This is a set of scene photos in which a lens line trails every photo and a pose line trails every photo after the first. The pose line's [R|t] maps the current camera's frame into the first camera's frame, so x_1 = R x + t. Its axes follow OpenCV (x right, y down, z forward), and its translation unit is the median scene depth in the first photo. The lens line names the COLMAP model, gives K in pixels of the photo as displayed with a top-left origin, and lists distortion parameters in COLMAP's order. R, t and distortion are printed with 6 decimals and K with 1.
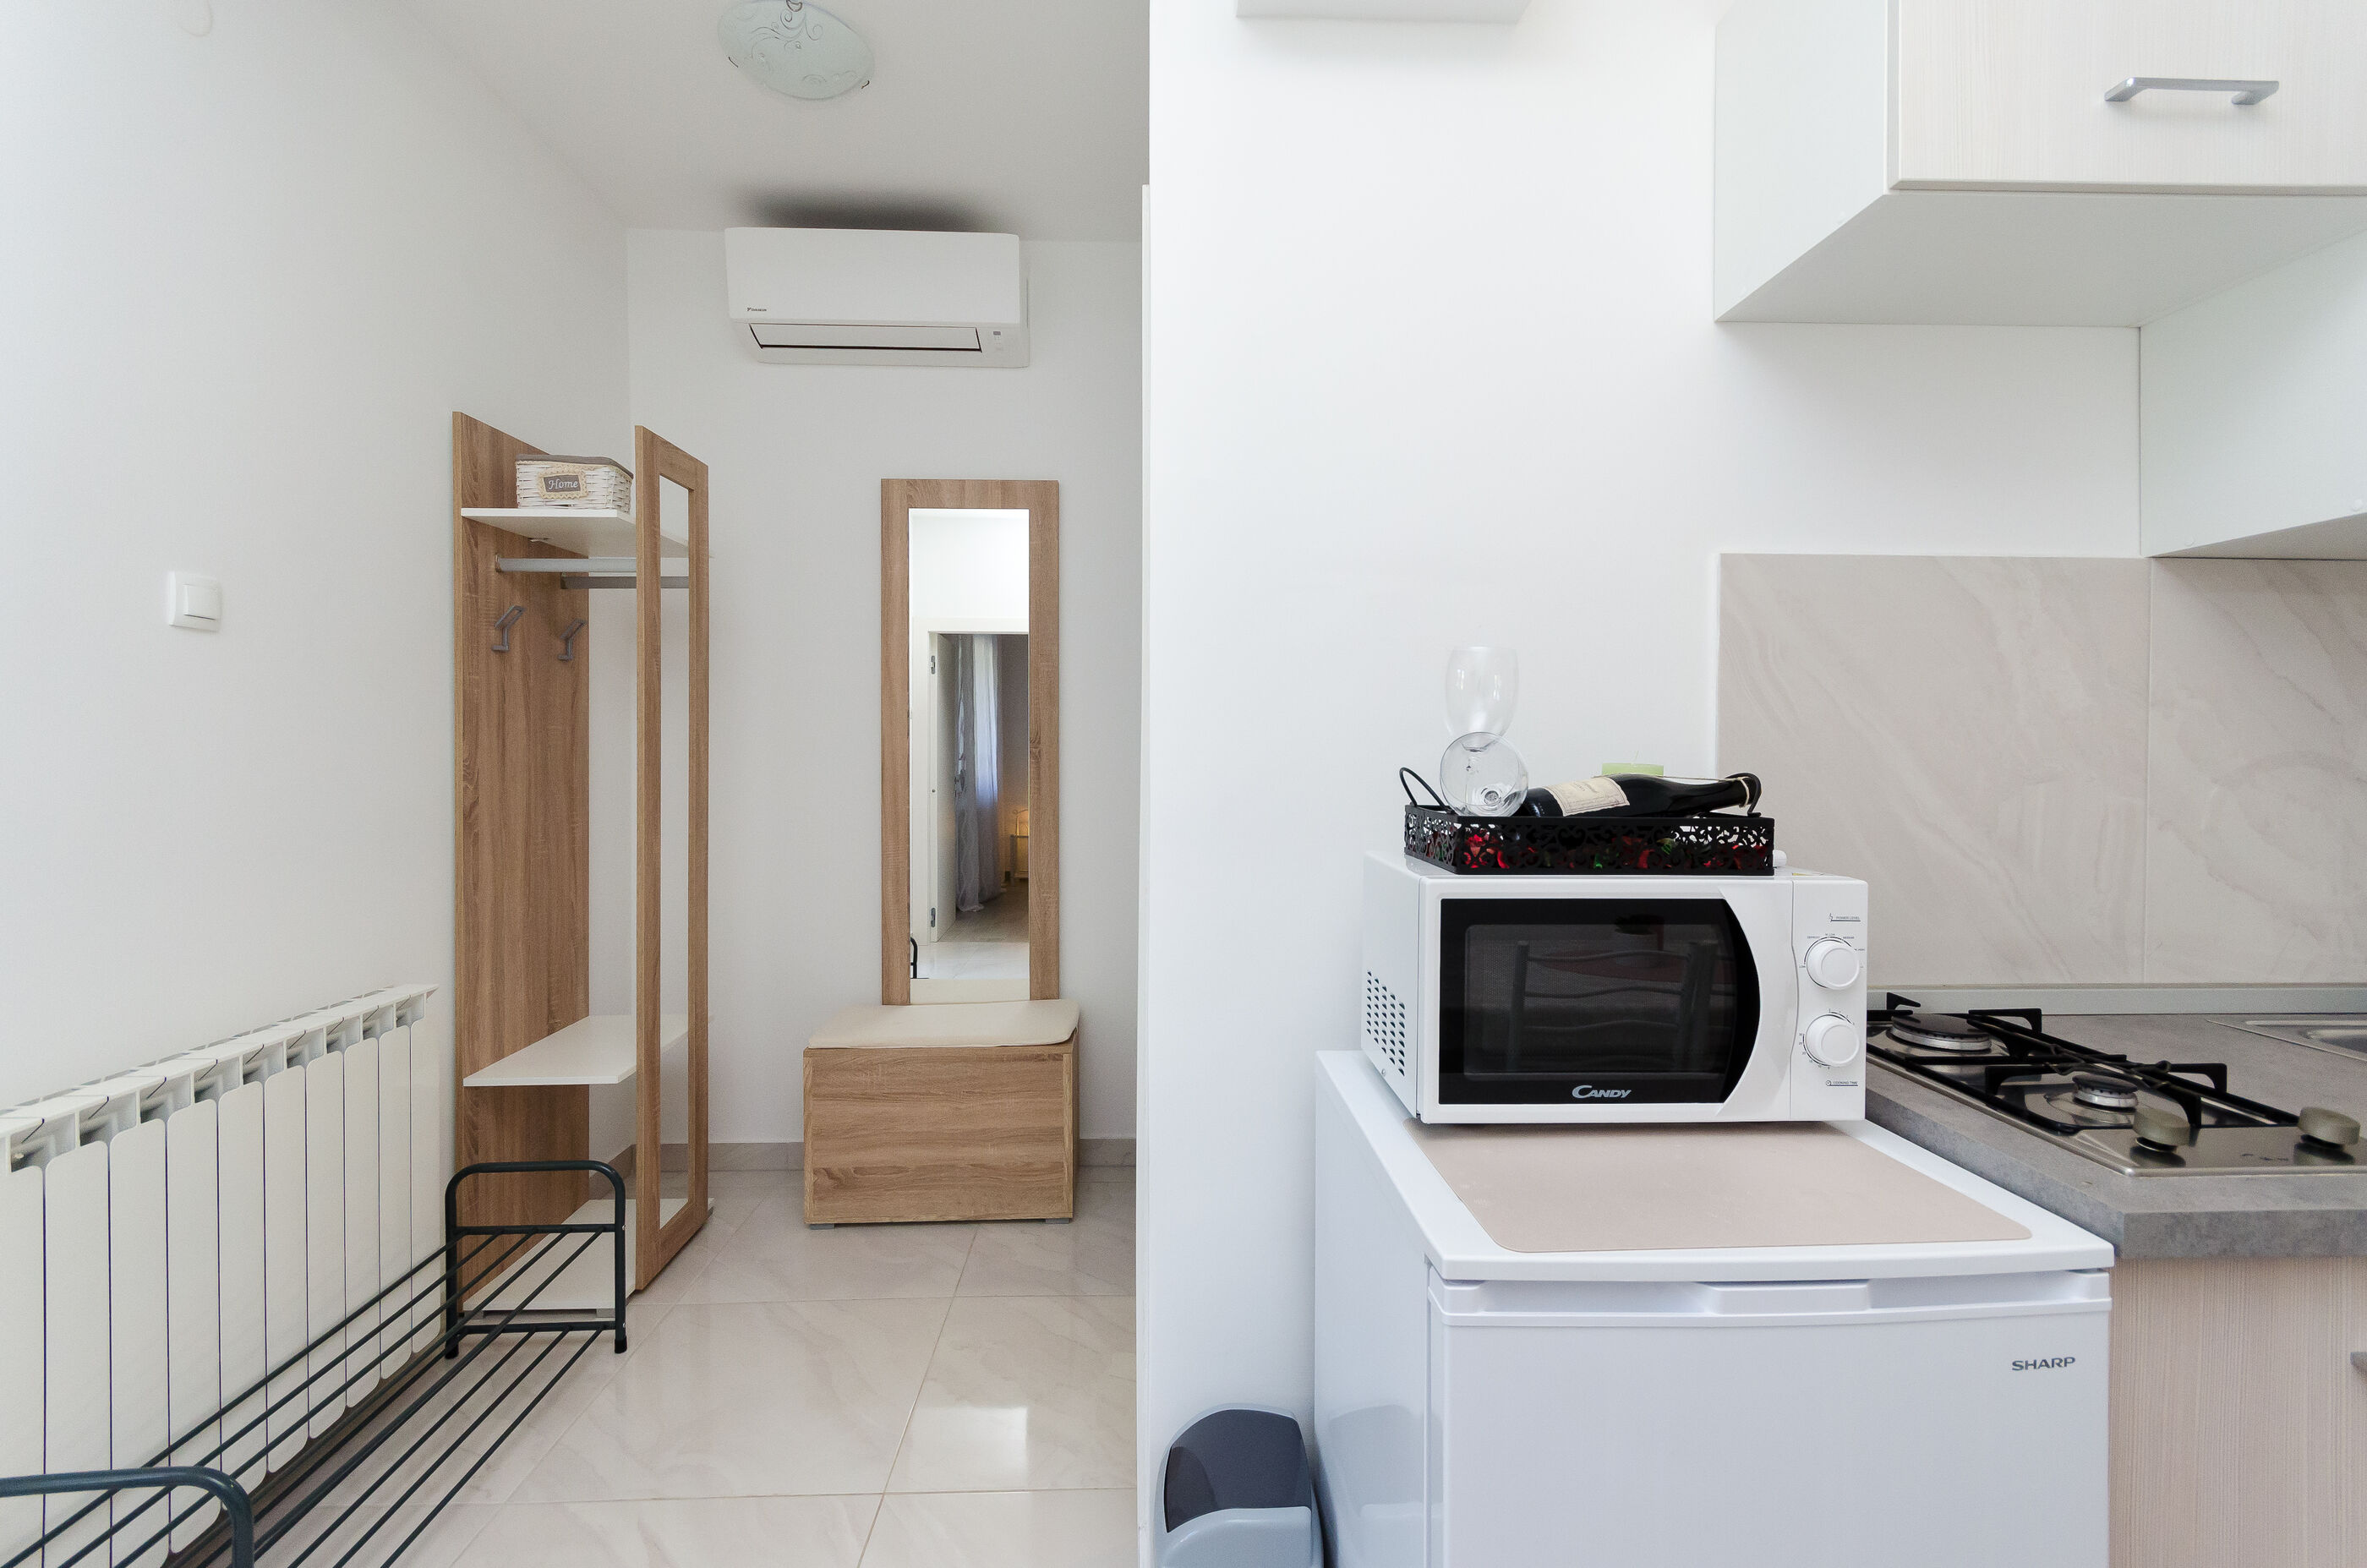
lens RADIAL K [[1114.6, 0, 1116.7], [0, 1114.6, 765.4], [0, 0, 1]] dist [0.000747, 0.000580]
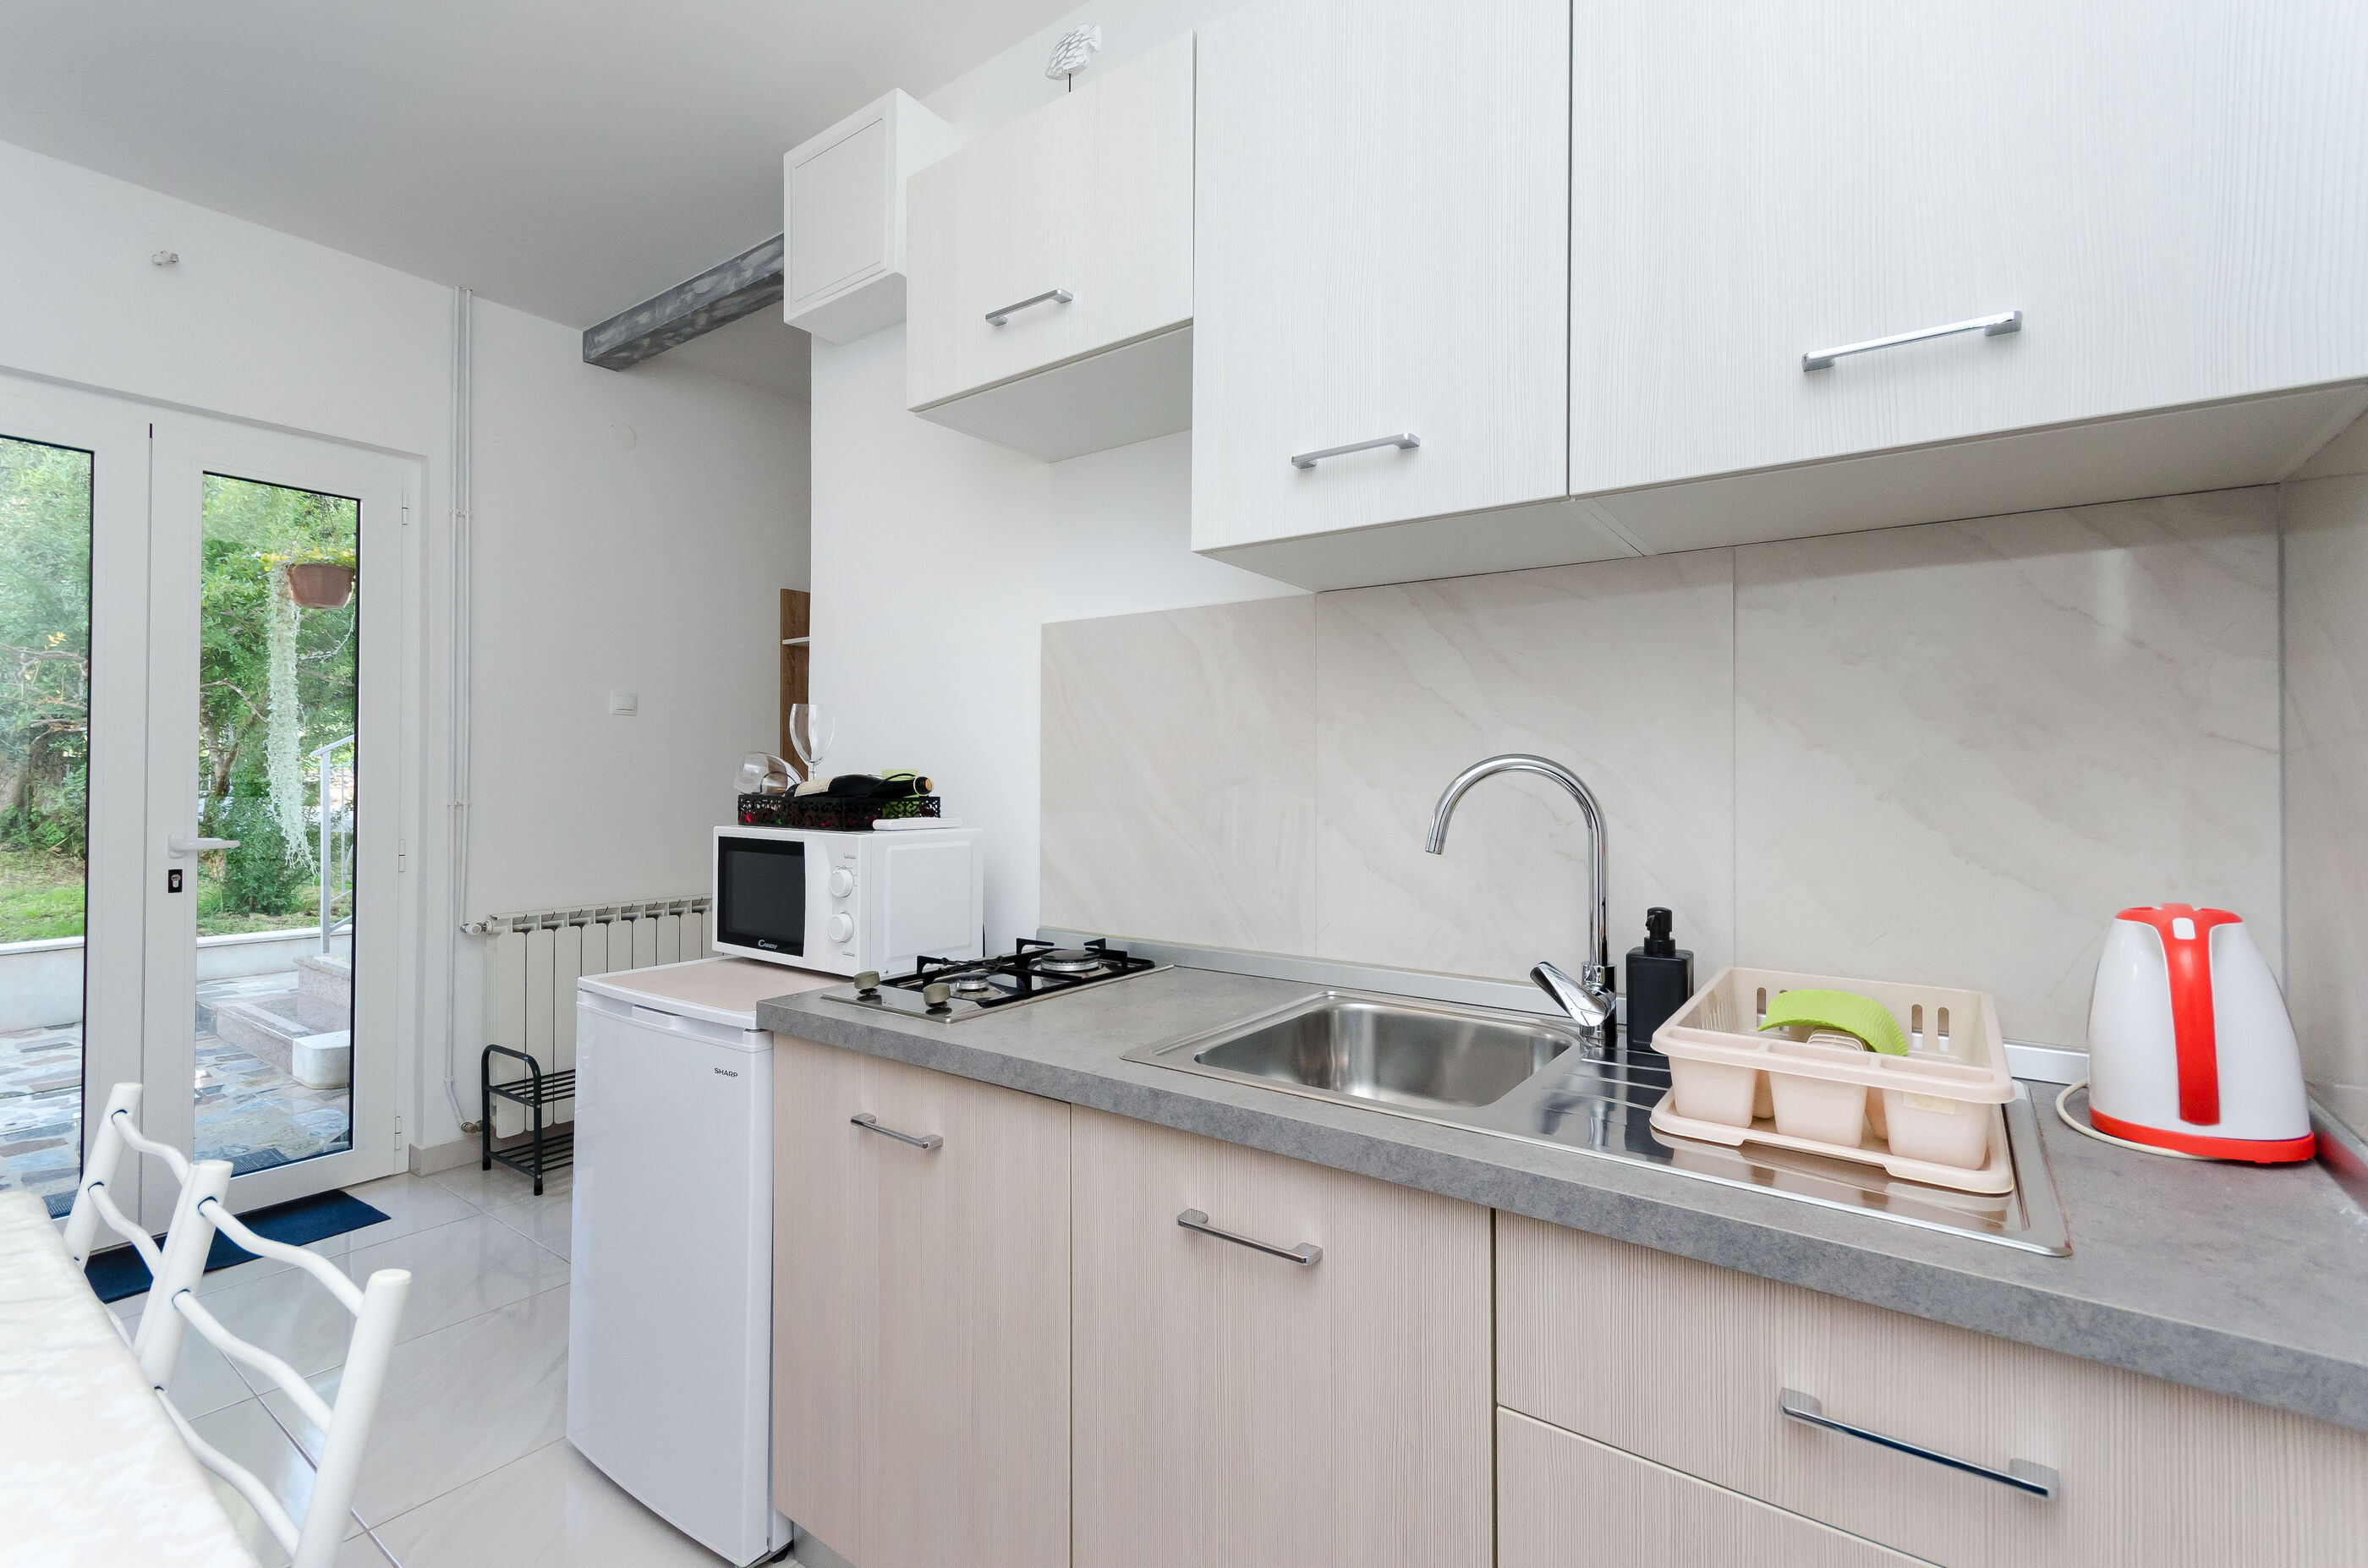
lens RADIAL K [[1023.6, 0, 1064.1], [0, 1023.6, 782.1], [0, 0, 1]] dist [0.000496, 0.000081]
pose [[0.770742, 0.005066, -0.637127, 1.771780], [-0.015603, 0.999819, -0.010926, 0.035076], [0.636956, 0.018363, 0.770681, 0.007223]]
